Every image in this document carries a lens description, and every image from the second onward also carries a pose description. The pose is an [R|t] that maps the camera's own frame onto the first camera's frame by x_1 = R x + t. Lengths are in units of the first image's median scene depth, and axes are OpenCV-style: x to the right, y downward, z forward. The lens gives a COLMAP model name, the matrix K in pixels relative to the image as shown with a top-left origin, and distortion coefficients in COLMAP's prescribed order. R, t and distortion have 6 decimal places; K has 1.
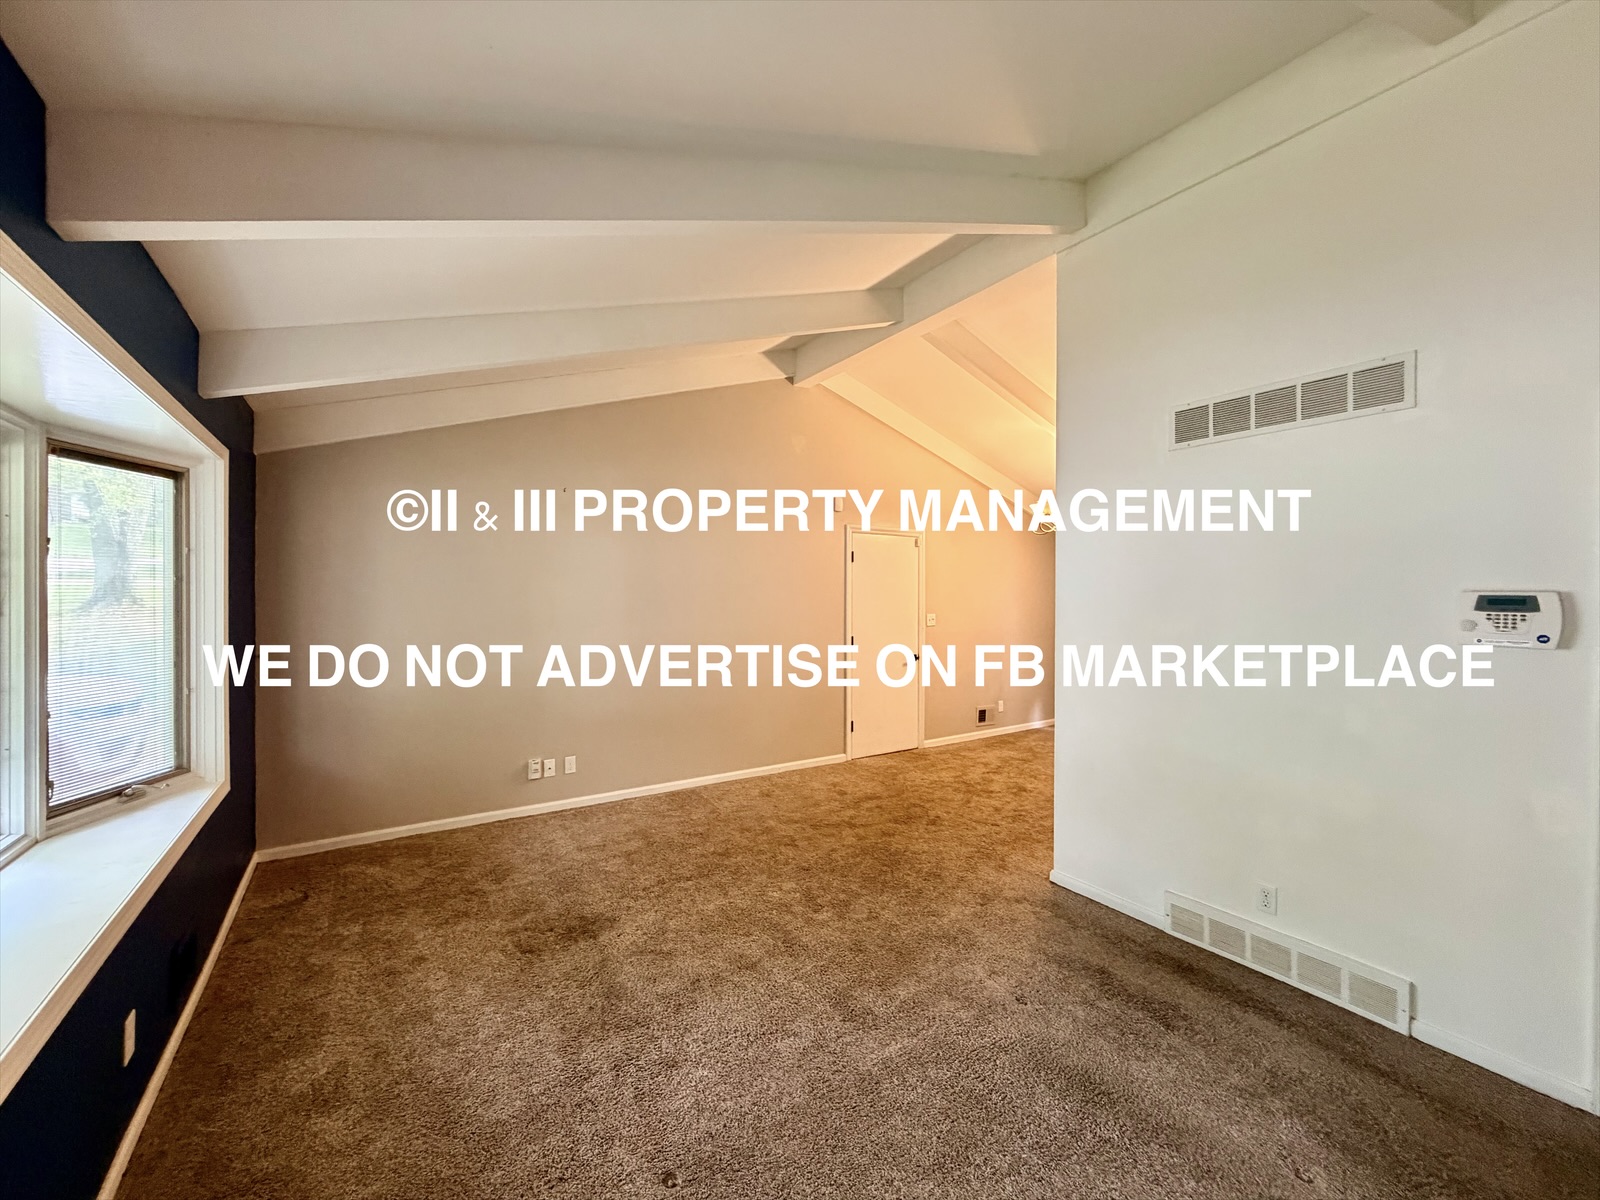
lens RADIAL K [[638.3, 0, 792.1], [0, 638.3, 603.5], [0, 0, 1]] dist [-0.000324, 0.000178]
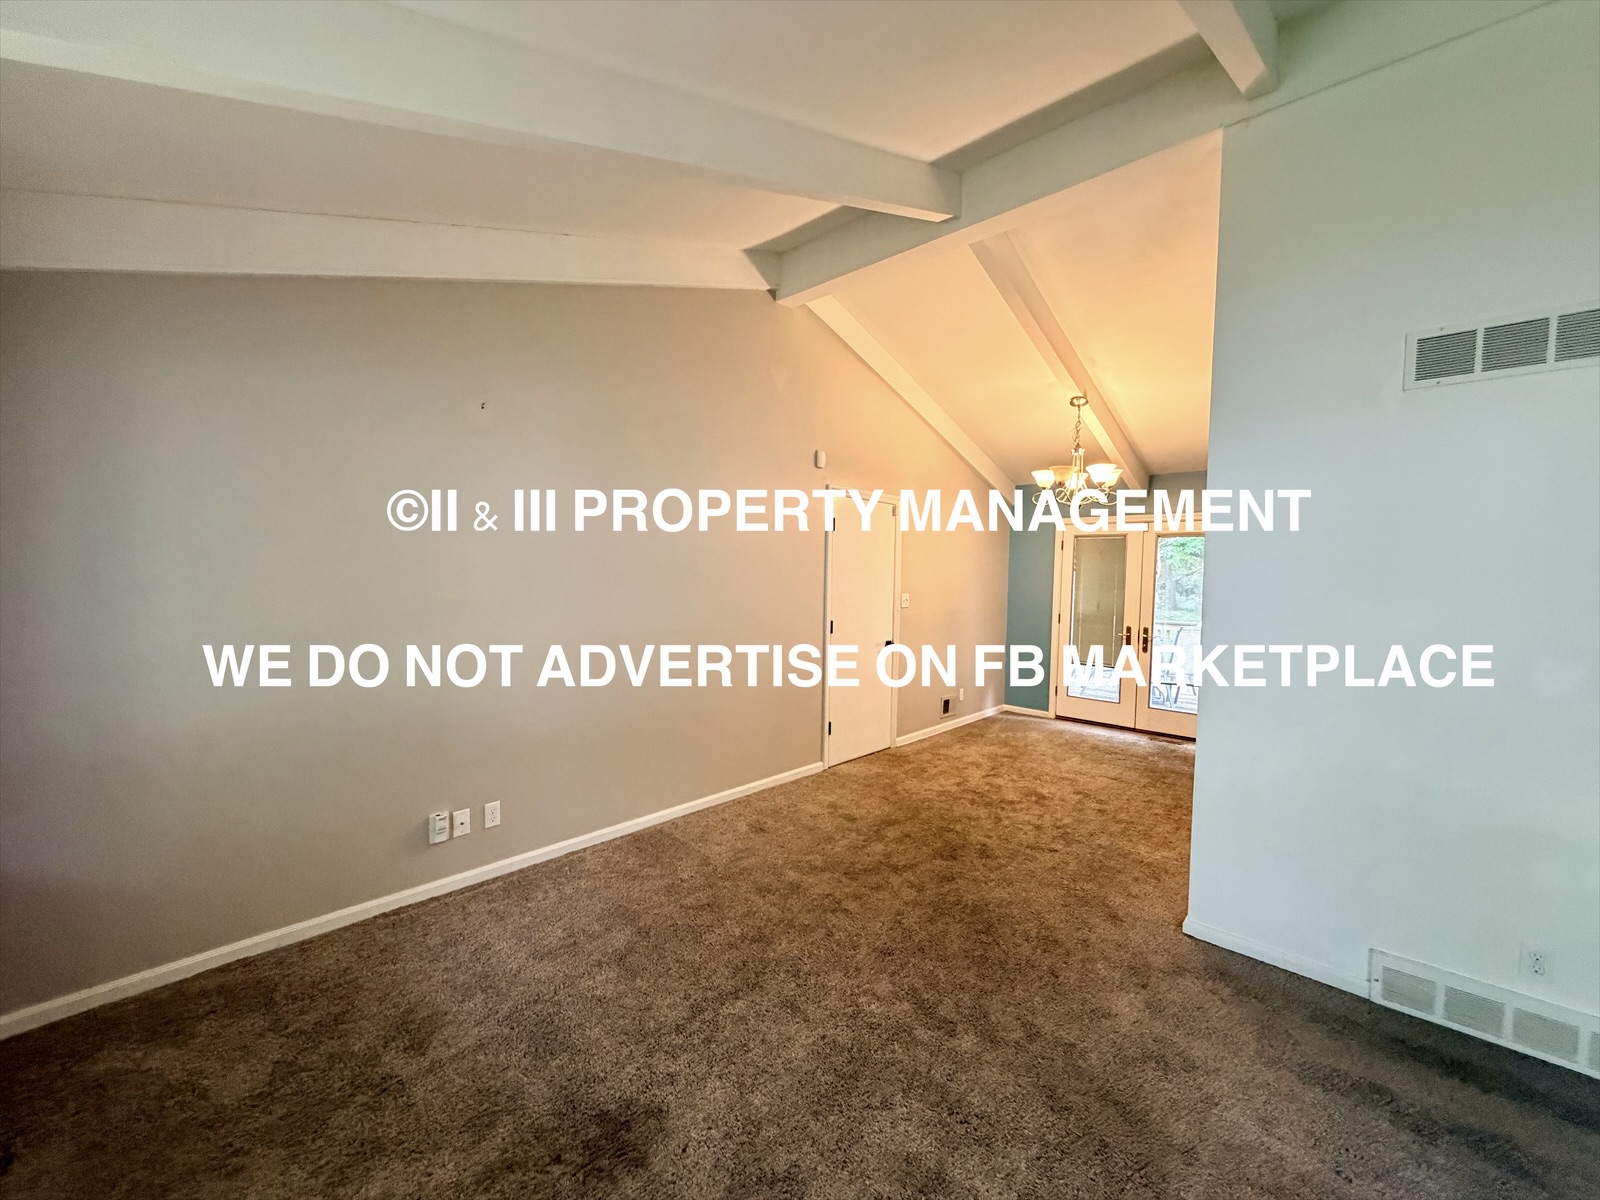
lens RADIAL K [[638.3, 0, 792.1], [0, 638.3, 603.5], [0, 0, 1]] dist [-0.000324, 0.000178]
pose [[0.971187, 0.002299, 0.238309, -0.206632], [-0.011451, 0.999249, 0.037027, -0.001626], [-0.238045, -0.038688, 0.970483, 0.279876]]
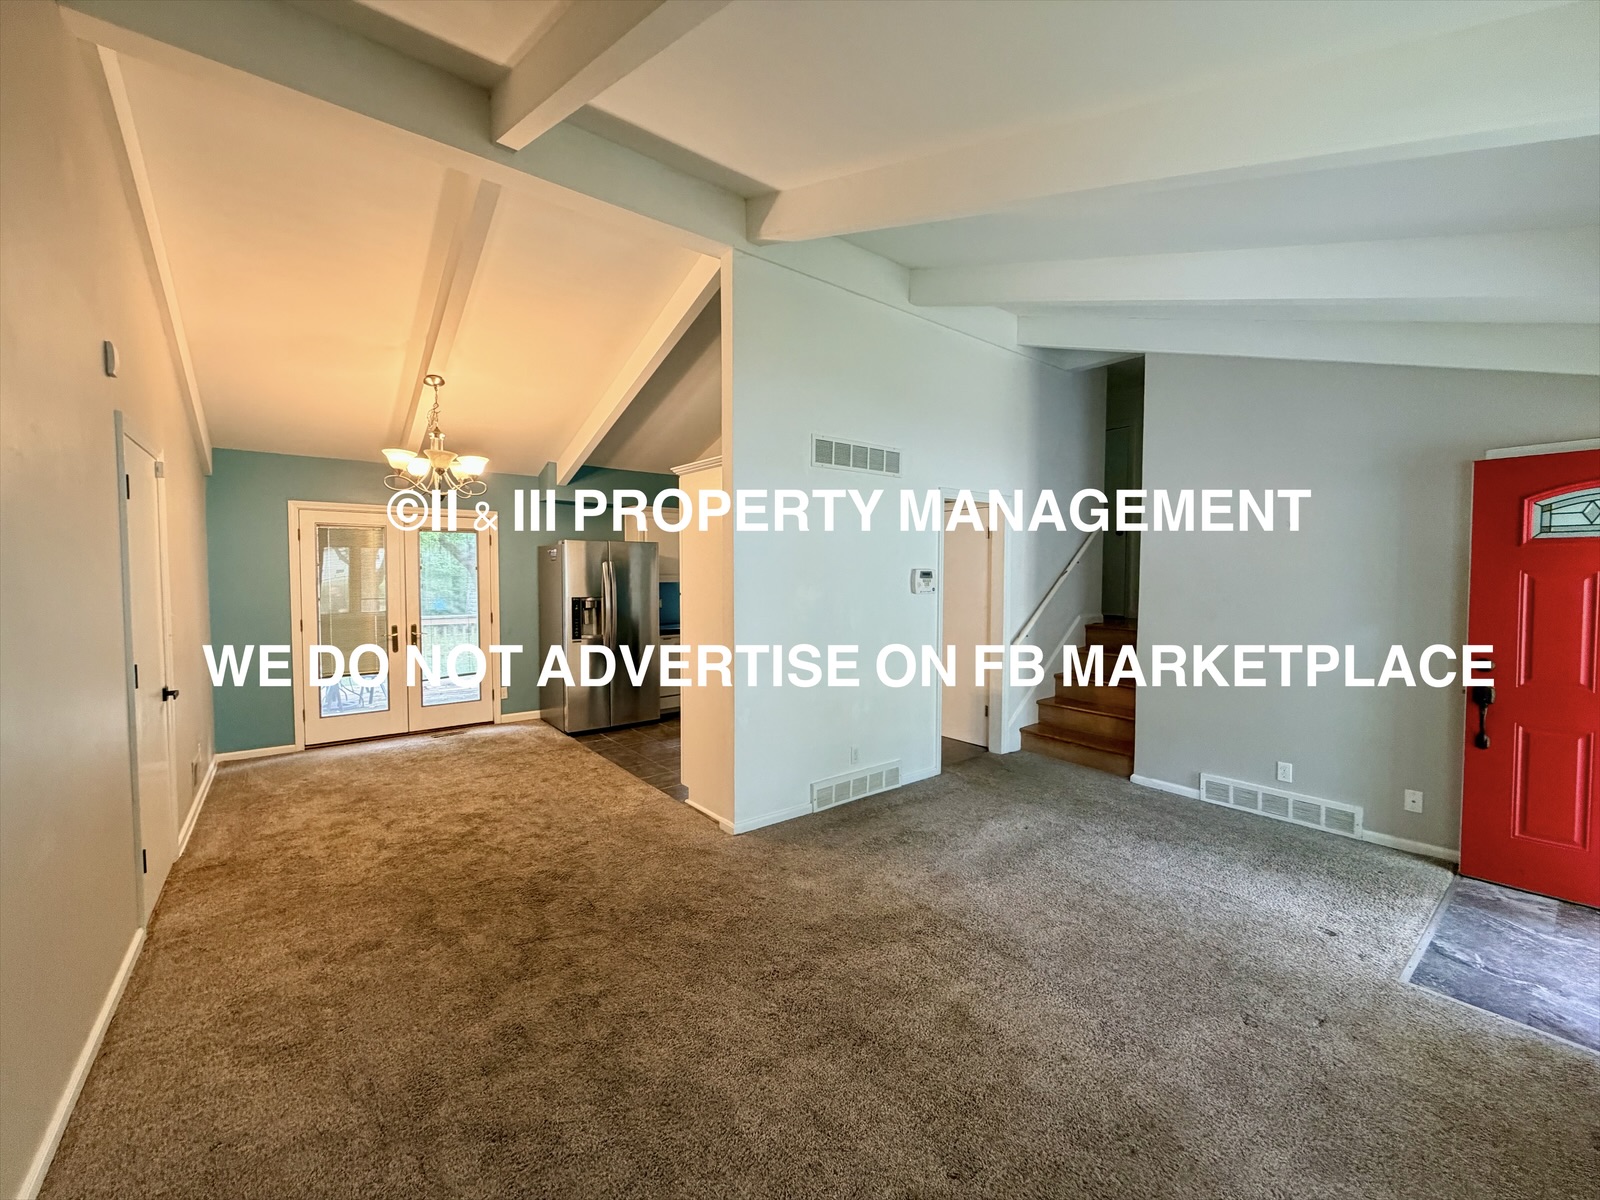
lens RADIAL K [[638.3, 0, 792.1], [0, 638.3, 603.5], [0, 0, 1]] dist [-0.000324, 0.000178]
pose [[-0.079923, -0.054075, 0.995333, -0.520642], [0.013646, 0.998375, 0.055336, -0.014324], [-0.996708, 0.018005, -0.079055, 0.769542]]
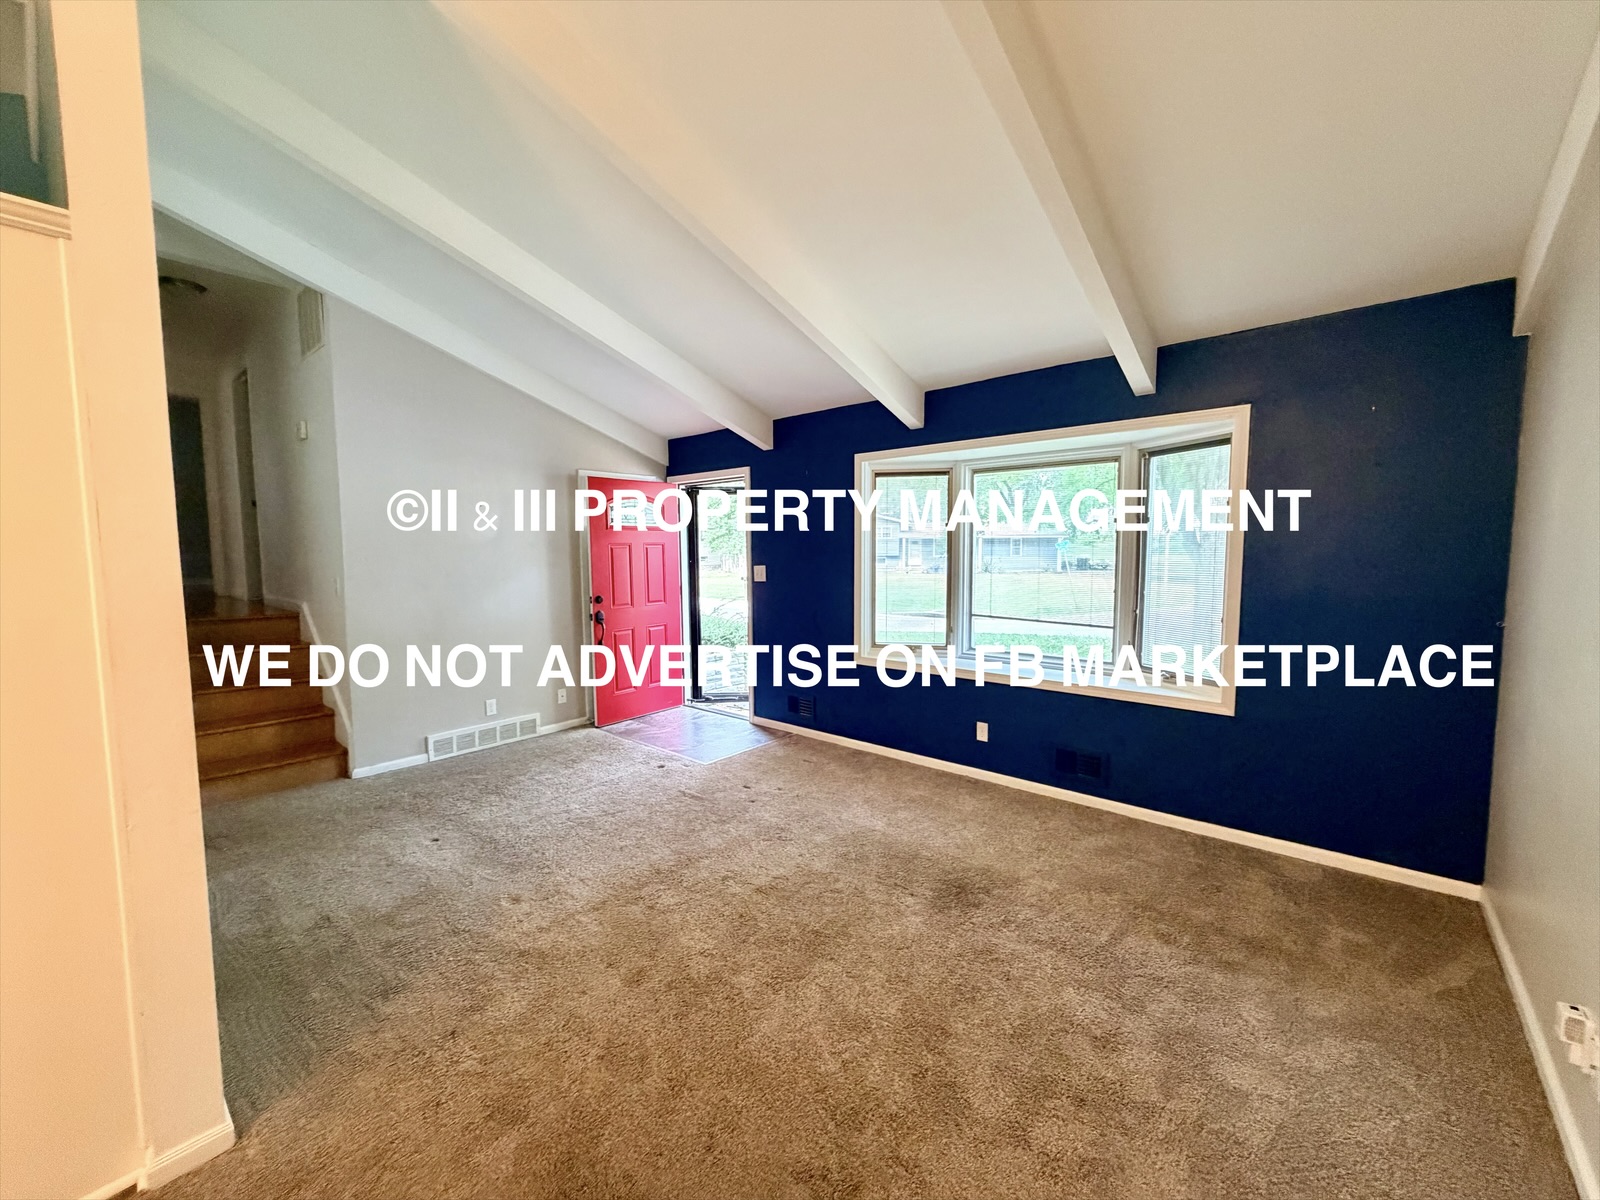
lens RADIAL K [[625.2, 0, 800.0], [0, 625.2, 600.0], [0, 0, 1]] dist [-0.001192, -0.000142]
pose [[-0.964554, 0.023326, -0.262852, 0.084507], [-0.001445, 0.995603, 0.093657, -0.005051], [0.263881, 0.090717, -0.960280, 1.183906]]
